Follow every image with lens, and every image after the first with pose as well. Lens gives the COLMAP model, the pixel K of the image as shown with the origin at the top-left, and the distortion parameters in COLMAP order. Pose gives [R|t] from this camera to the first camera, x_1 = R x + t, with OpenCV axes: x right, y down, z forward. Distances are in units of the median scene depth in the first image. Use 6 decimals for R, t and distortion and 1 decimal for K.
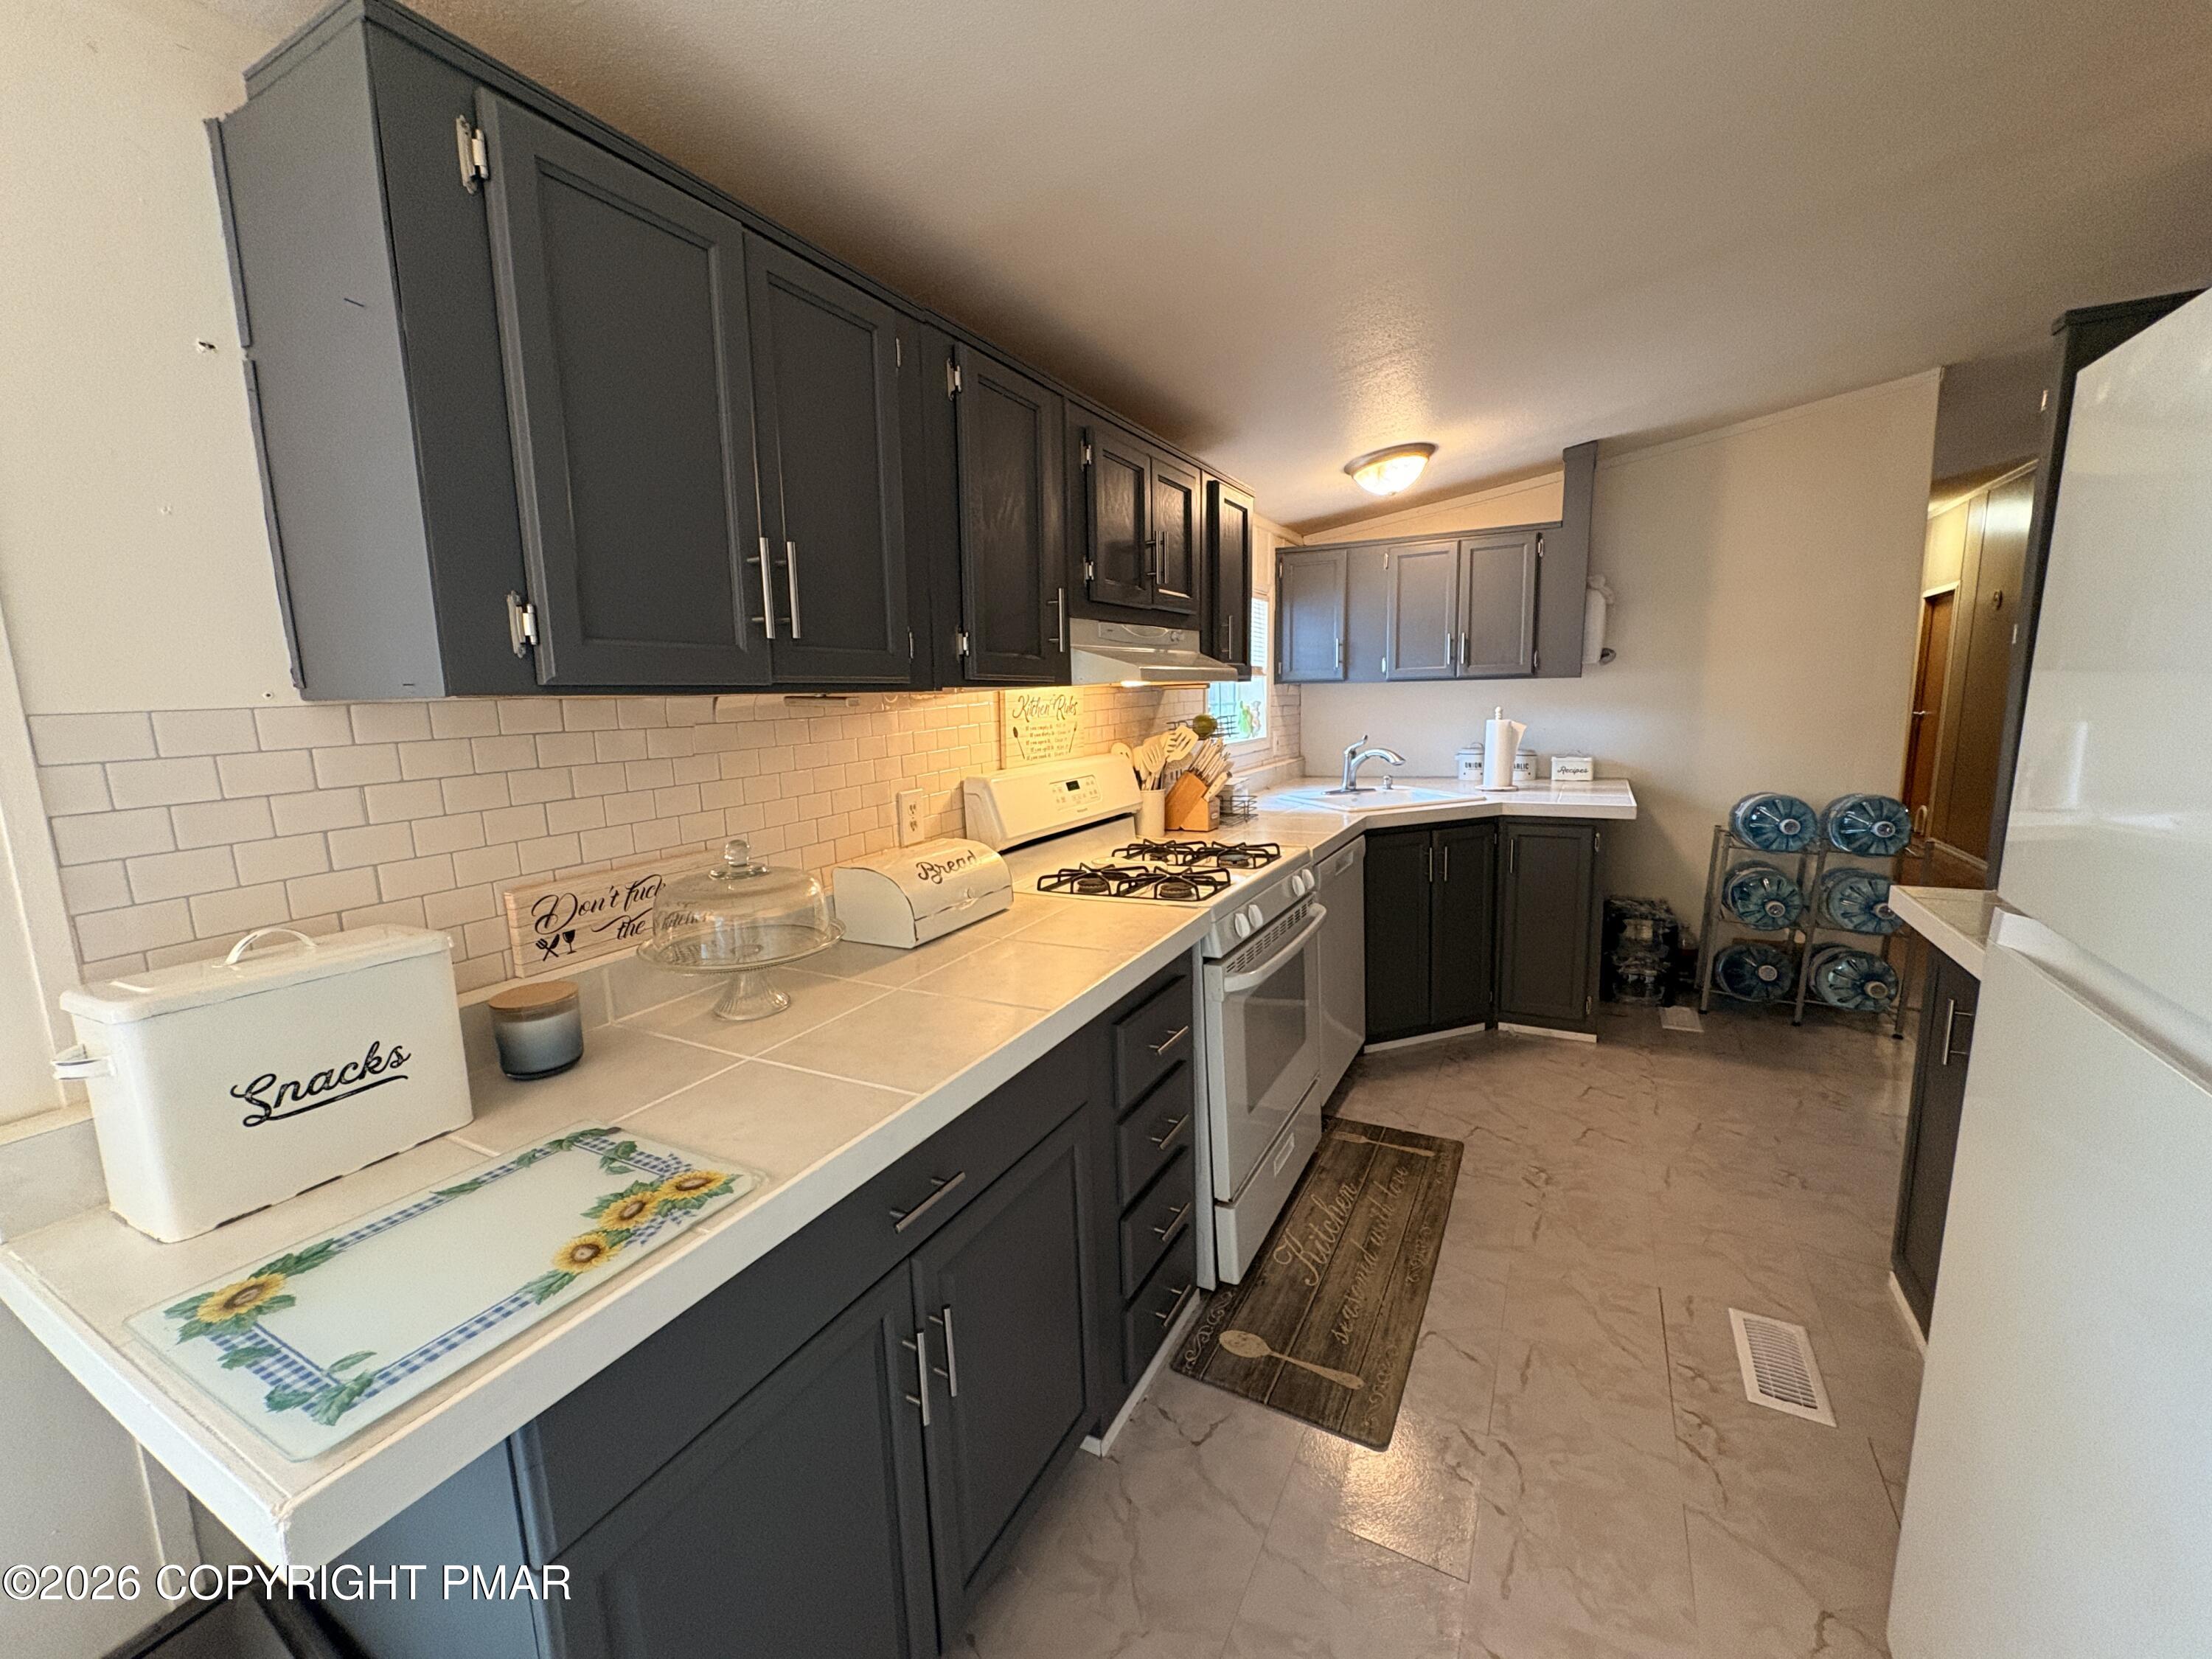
lens RADIAL K [[884.9, 0, 1109.3], [0, 884.9, 827.5], [0, 0, 1]] dist [-0.001730, 0.000385]
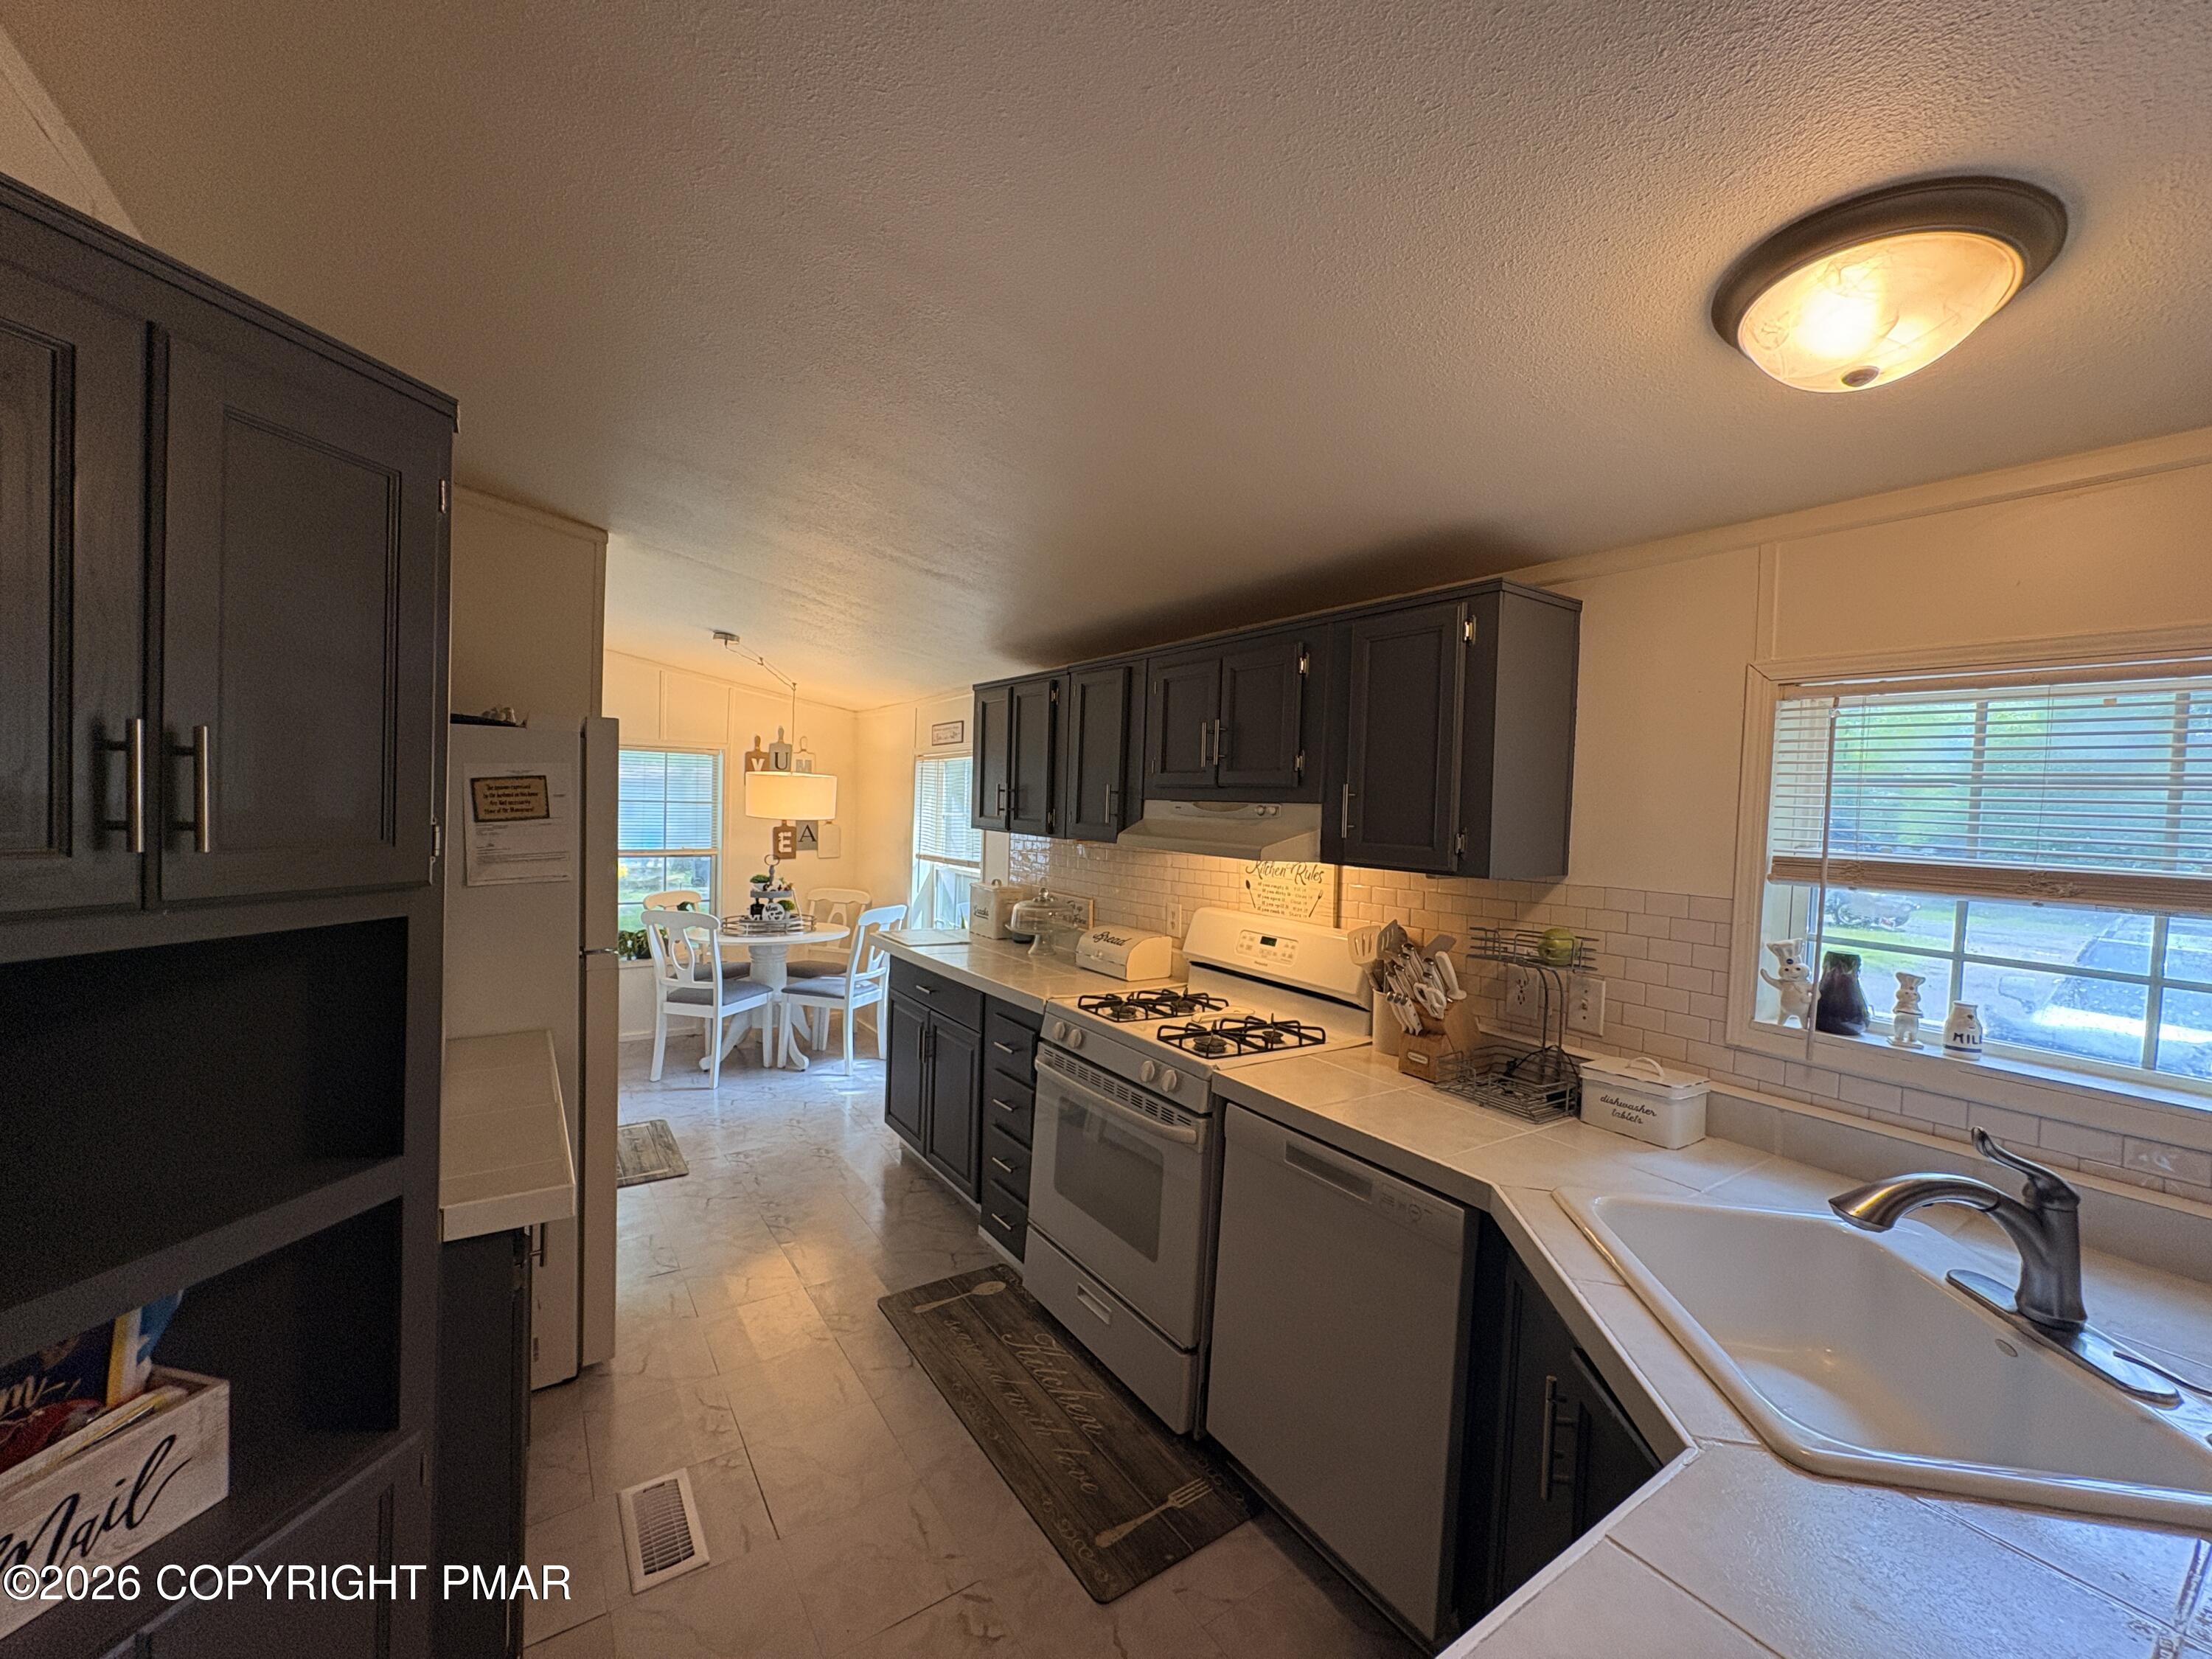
lens RADIAL K [[884.9, 0, 1104.6], [0, 884.9, 824.5], [0, 0, 1]] dist [-0.001730, 0.000385]
pose [[-0.464499, 0.039996, -0.884670, 1.038231], [-0.152483, 0.980447, 0.124388, -0.300616], [0.872347, 0.192676, -0.449318, 1.305467]]
